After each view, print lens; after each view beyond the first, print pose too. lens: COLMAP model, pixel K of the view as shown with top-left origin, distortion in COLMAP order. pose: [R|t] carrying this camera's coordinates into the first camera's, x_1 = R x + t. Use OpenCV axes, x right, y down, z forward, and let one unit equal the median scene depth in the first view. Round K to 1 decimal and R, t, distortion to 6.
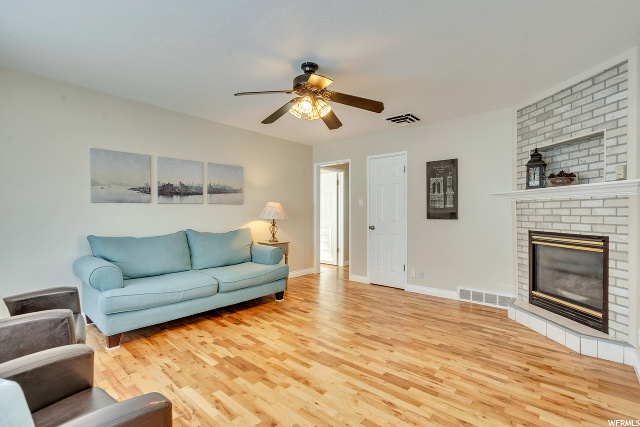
lens RADIAL K [[294.2, 0, 323.4], [0, 294.2, 214.4], [0, 0, 1]] dist [0.001464, 0.000049]
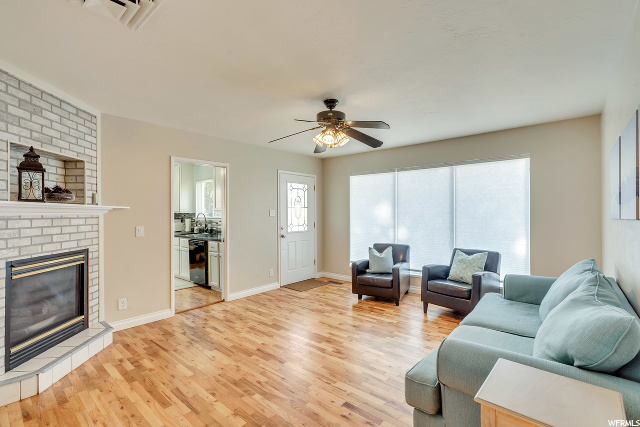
lens RADIAL K [[294.2, 0, 323.4], [0, 294.2, 214.4], [0, 0, 1]] dist [0.001464, 0.000049]
pose [[-0.999955, 0.000466, -0.009474, -0.004212], [0.000386, 0.999964, 0.008431, -0.064890], [0.009477, 0.008427, -0.999920, 1.882315]]
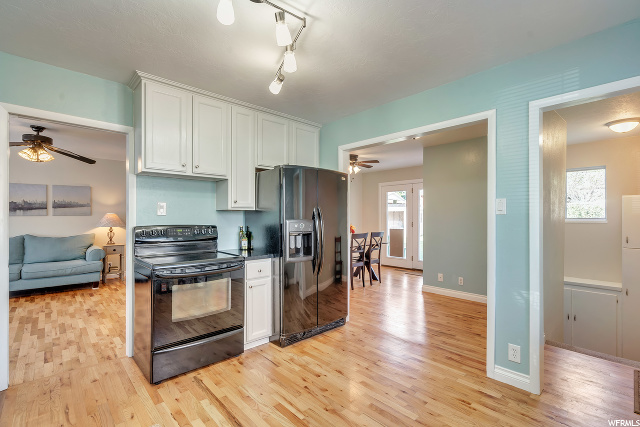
lens RADIAL K [[294.2, 0, 323.4], [0, 294.2, 214.4], [0, 0, 1]] dist [0.001464, 0.000049]
pose [[0.994795, 0.001875, -0.101884, 1.370592], [-0.002891, 0.999947, -0.009833, -0.043457], [0.101860, 0.010076, 0.994748, -0.308446]]
